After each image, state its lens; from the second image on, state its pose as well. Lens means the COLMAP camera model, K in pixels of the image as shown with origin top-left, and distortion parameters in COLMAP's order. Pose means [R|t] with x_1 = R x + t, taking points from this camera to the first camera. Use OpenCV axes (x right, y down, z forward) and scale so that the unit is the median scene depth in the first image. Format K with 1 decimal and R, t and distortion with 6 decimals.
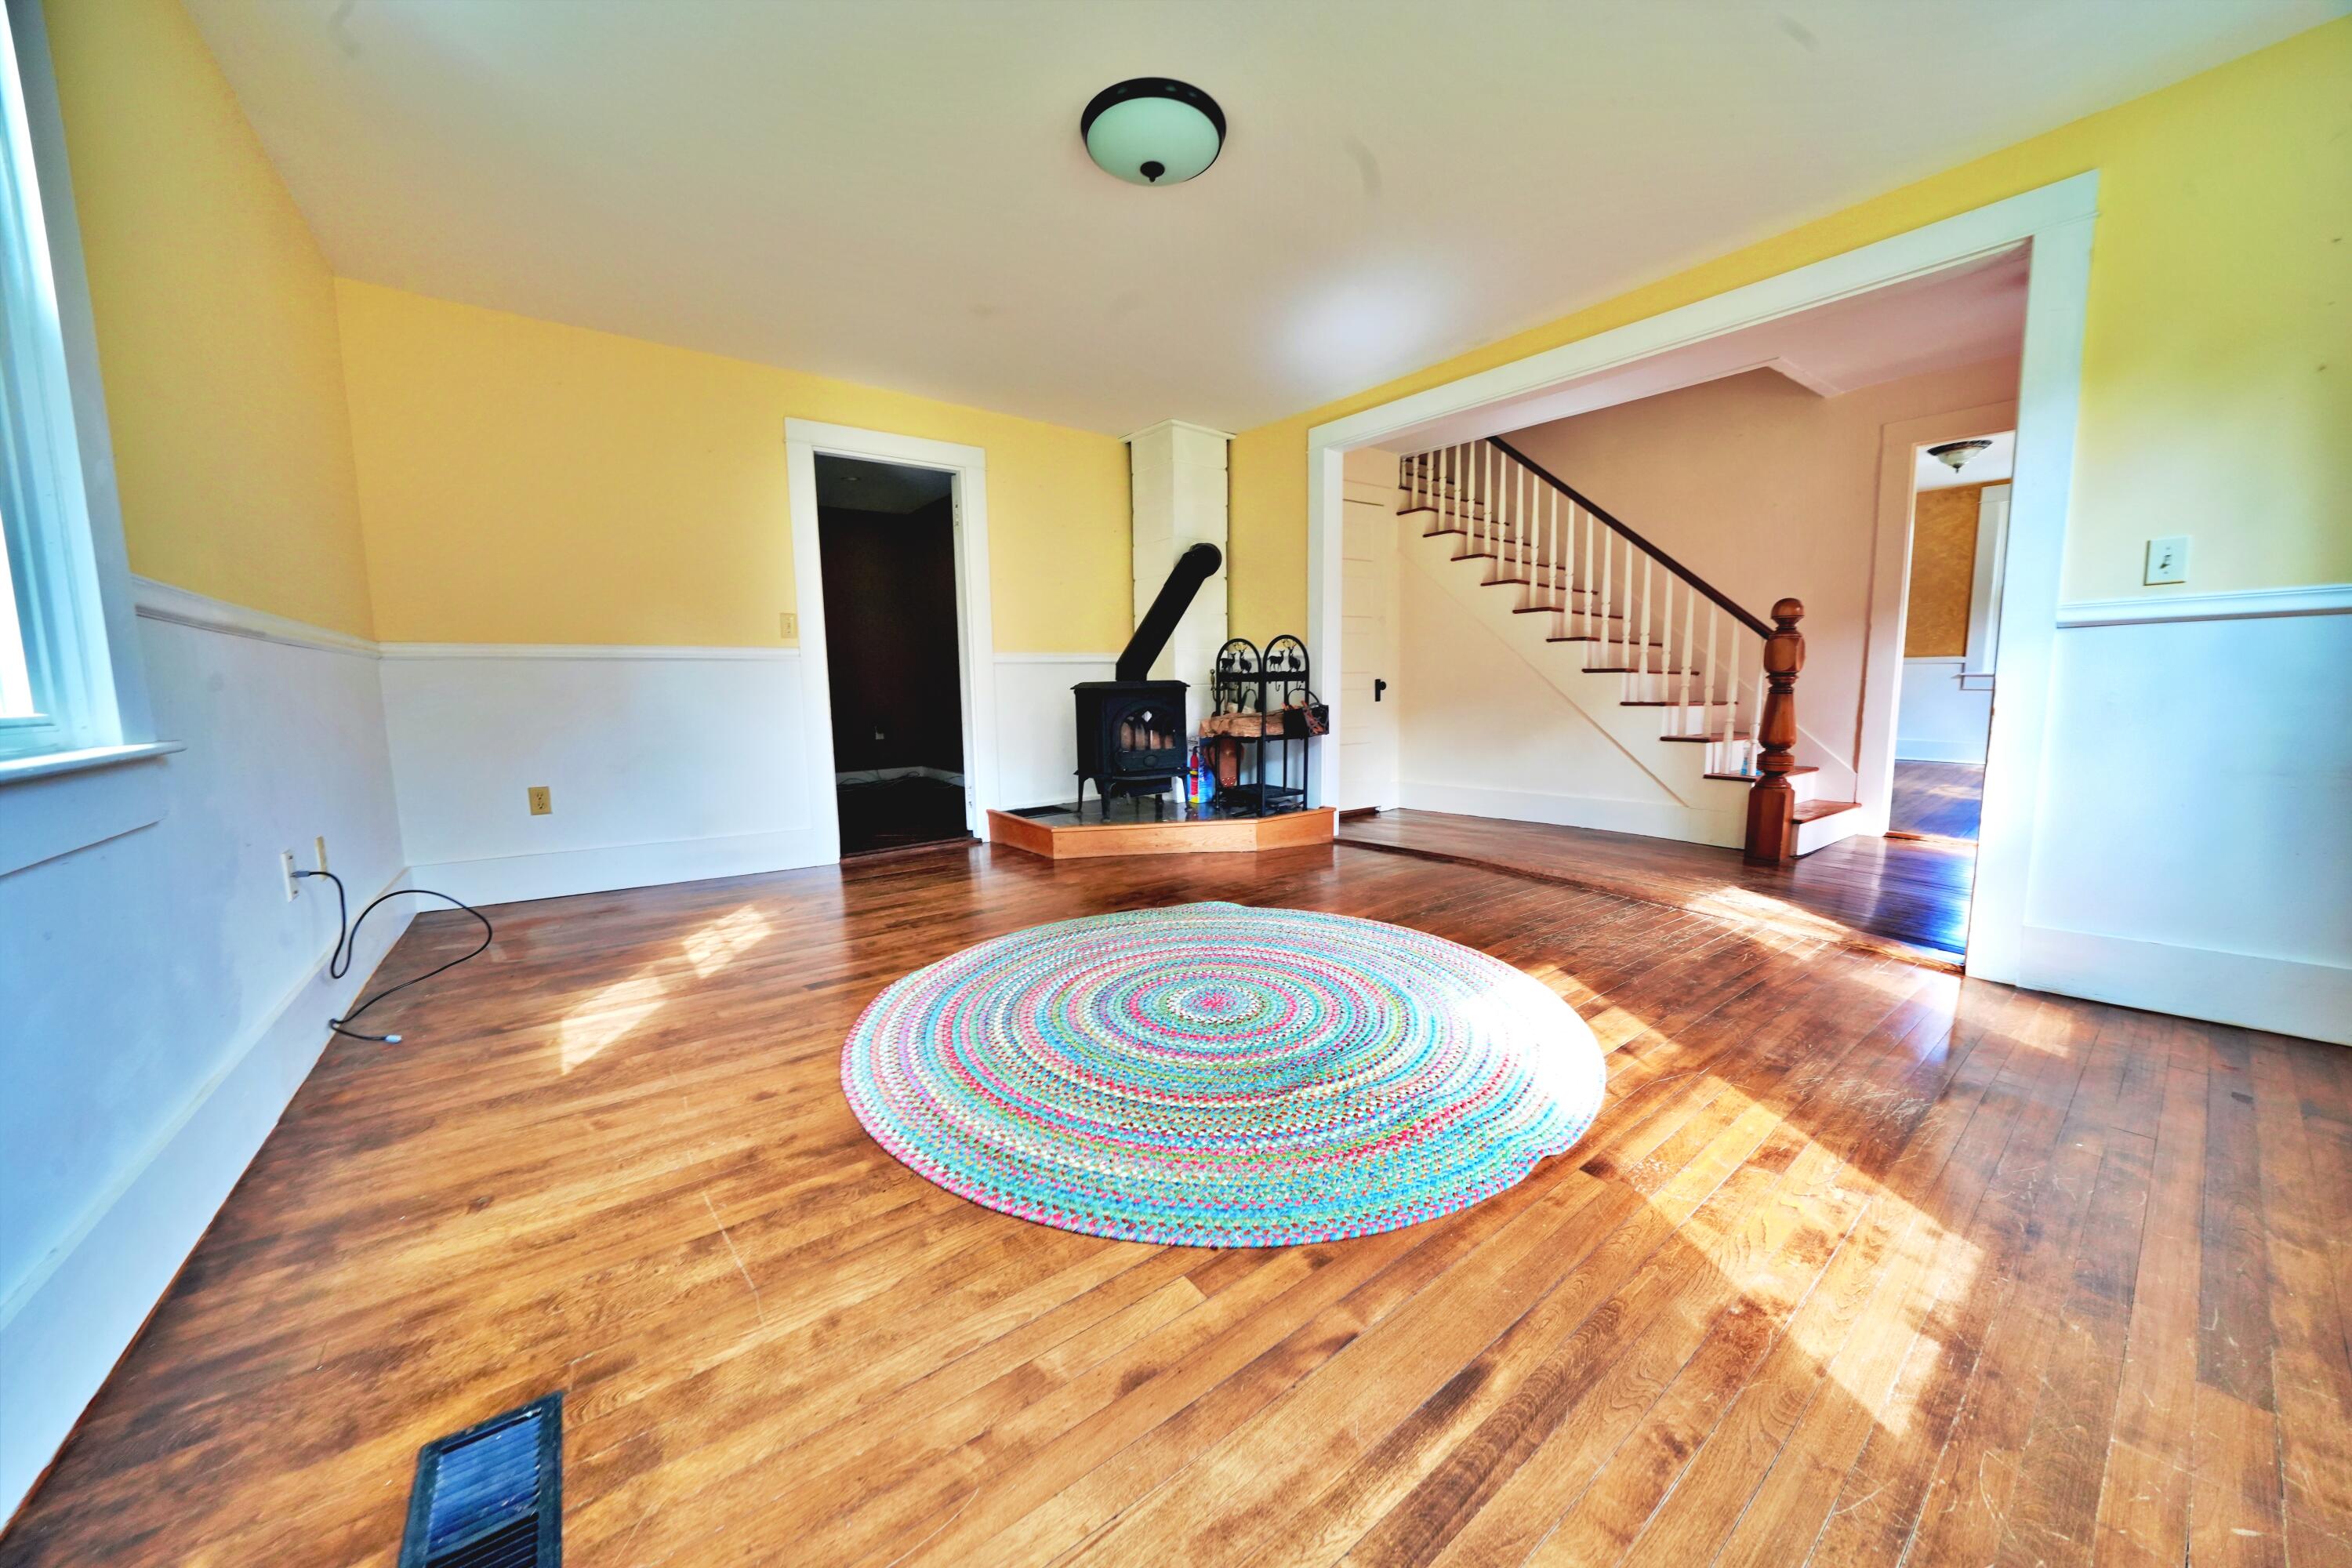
lens RADIAL K [[814.5, 0, 1173.5], [0, 814.5, 787.4], [0, 0, 1]] dist [-0.027068, 0.003155]
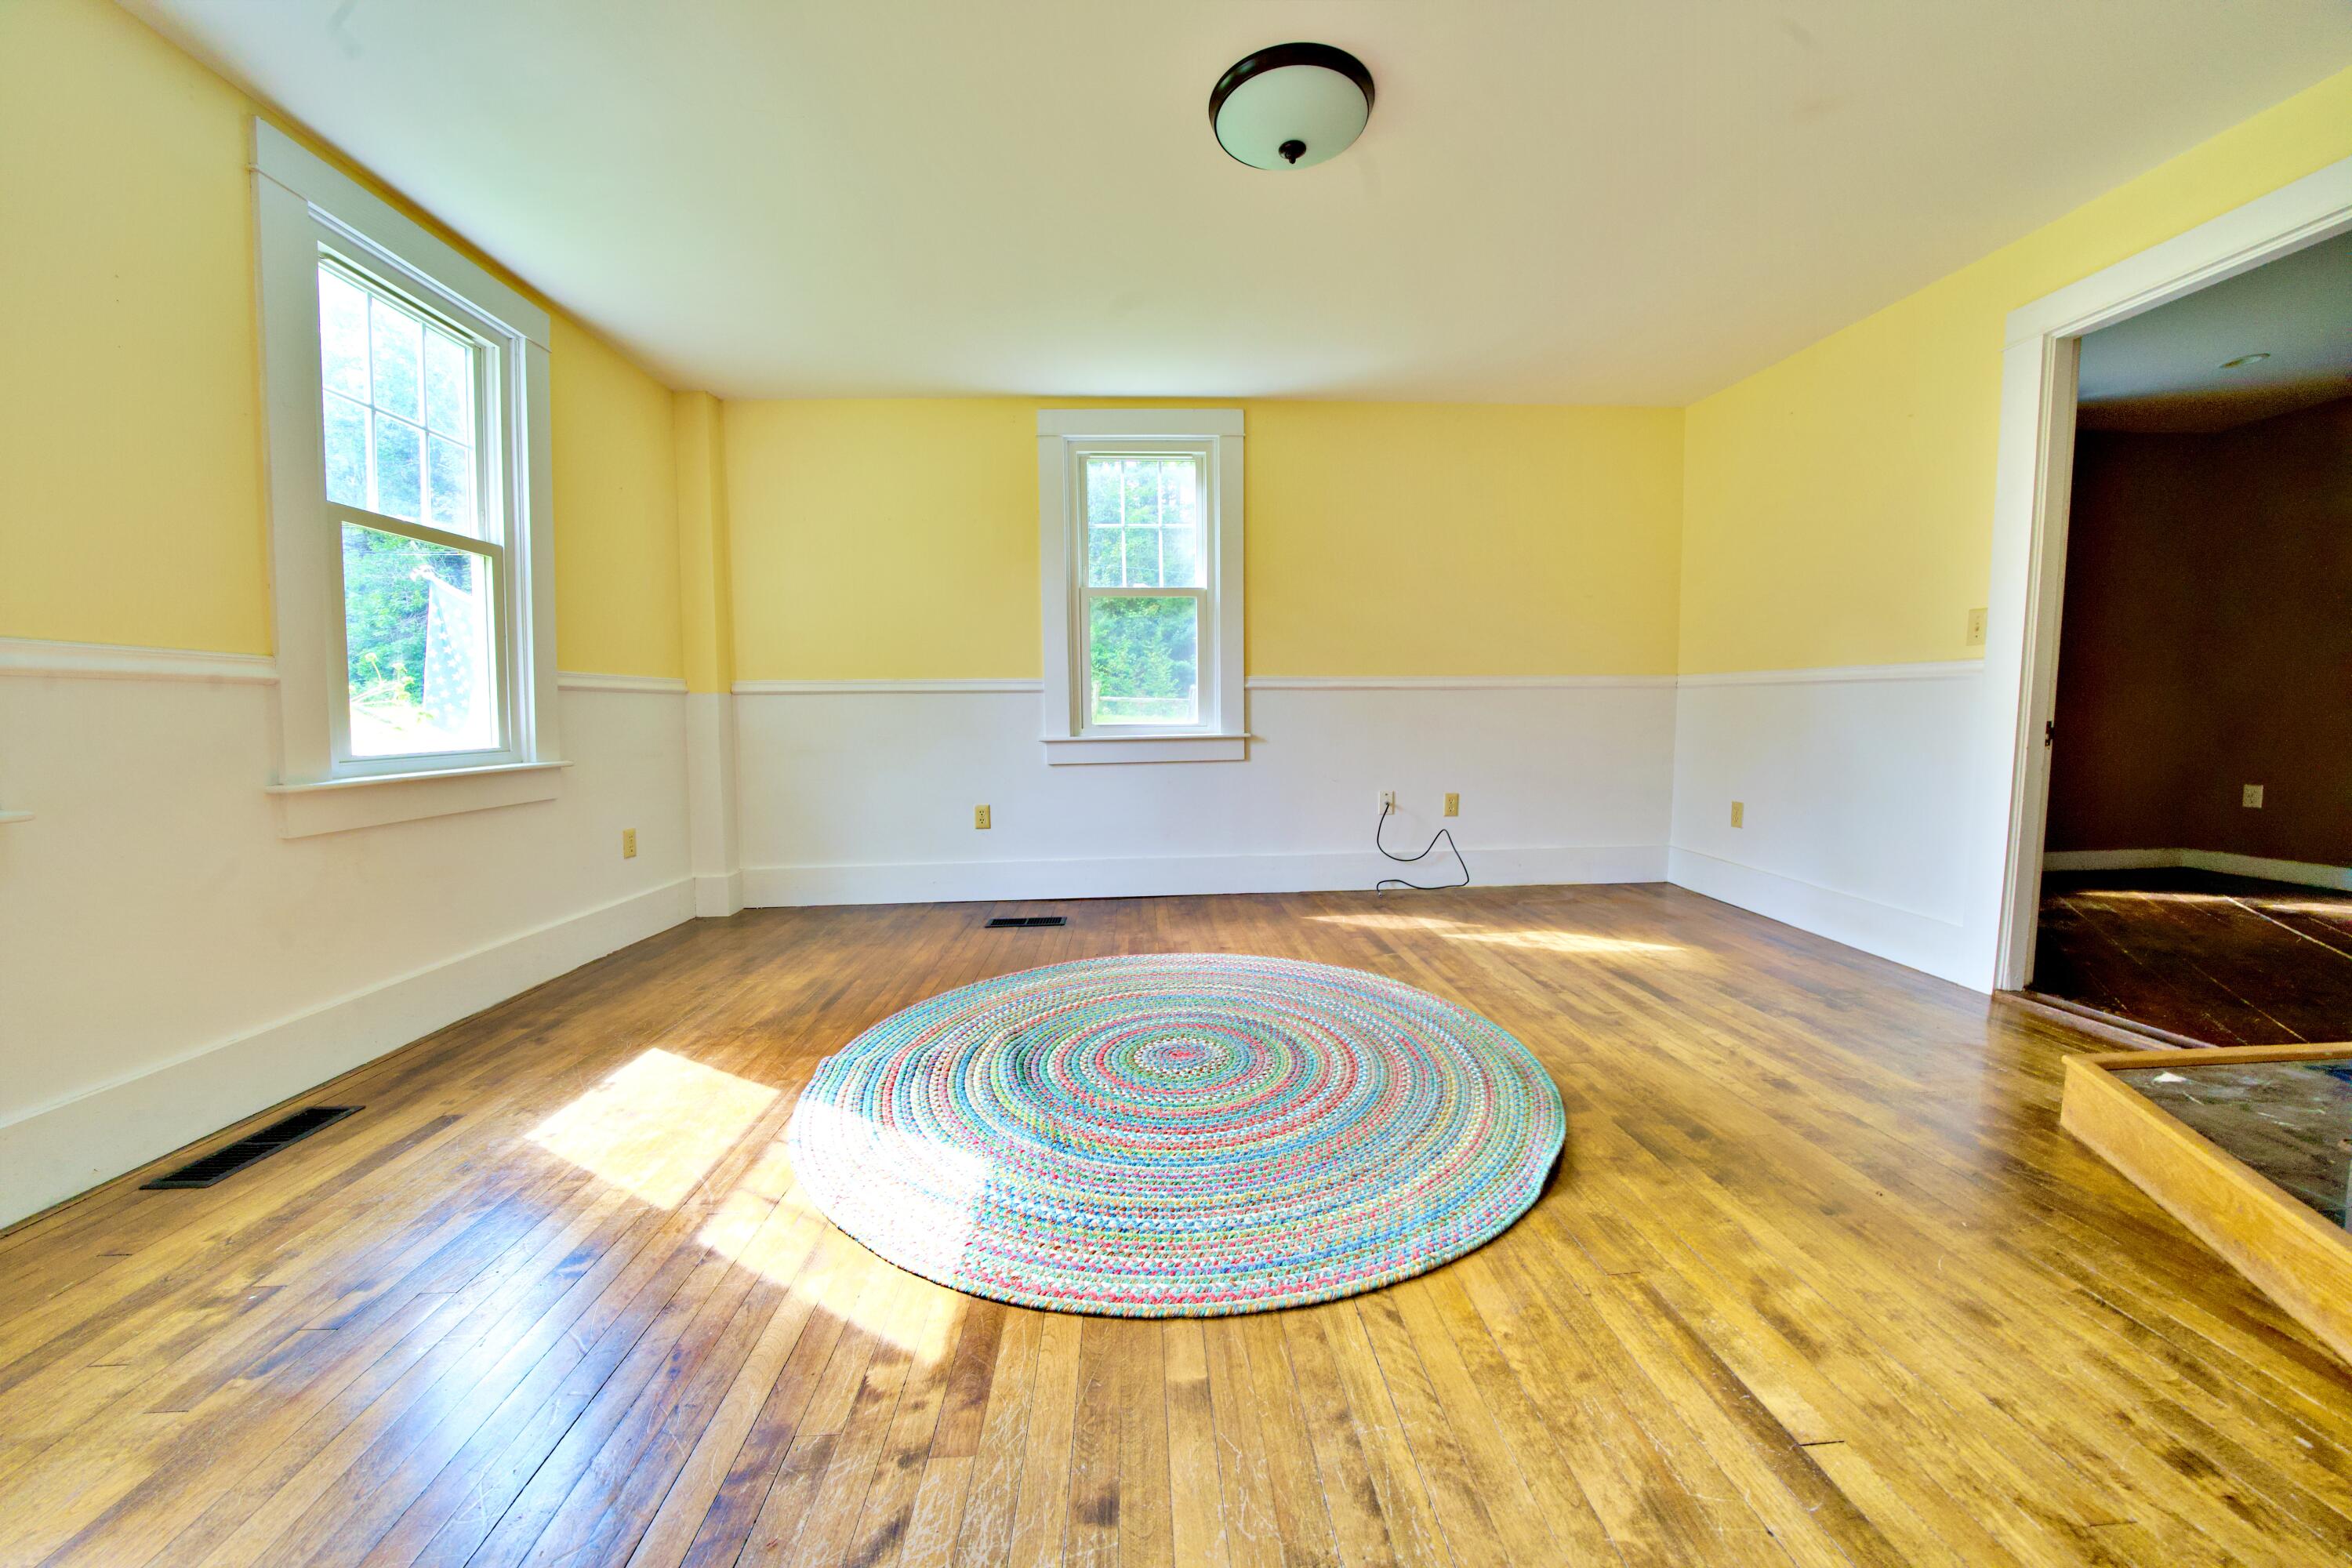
lens RADIAL K [[814.5, 0, 1173.5], [0, 814.5, 787.4], [0, 0, 1]] dist [-0.027068, 0.003155]
pose [[-0.563685, 0.098039, -0.820151, 0.739604], [-0.086719, 0.980419, 0.176799, -0.201254], [0.821425, 0.170782, -0.544146, 1.316998]]
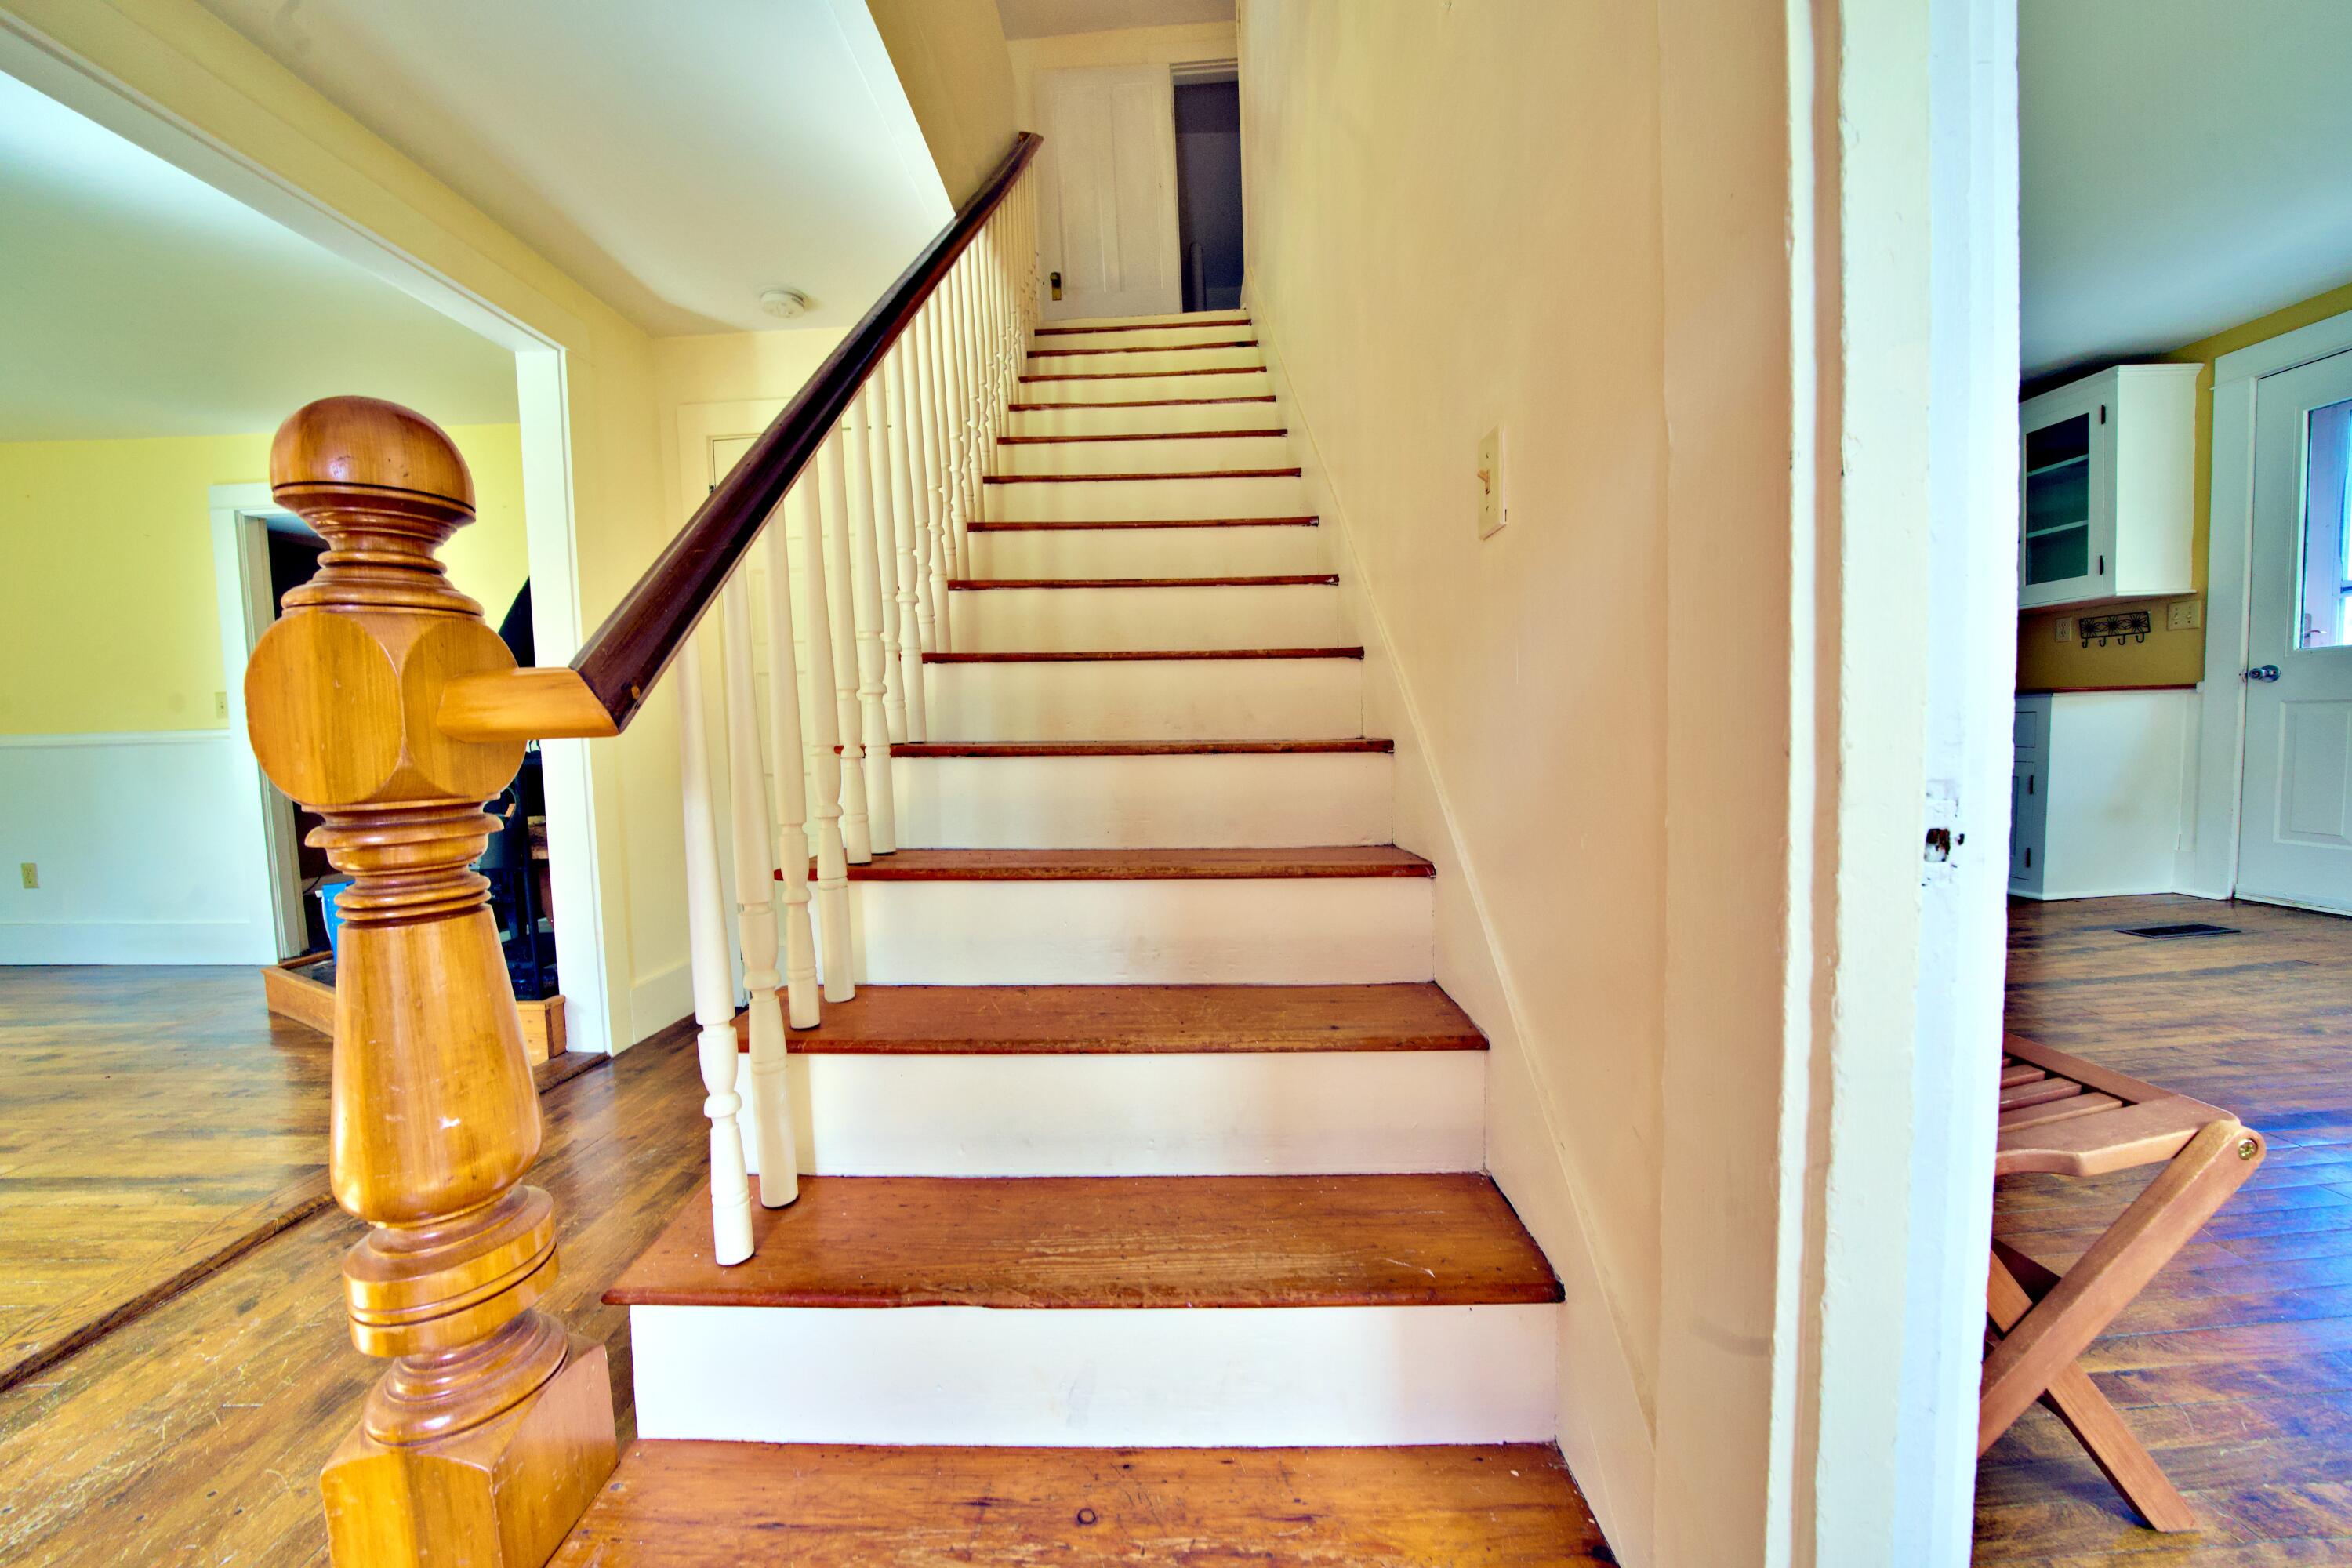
lens RADIAL K [[814.5, 0, 1173.5], [0, 814.5, 787.4], [0, 0, 1]] dist [-0.027068, 0.003155]
pose [[0.799023, 0.030686, -0.600517, 1.528975], [-0.055435, 0.998203, -0.022752, -0.228899], [0.598740, 0.051469, 0.799288, 1.483106]]
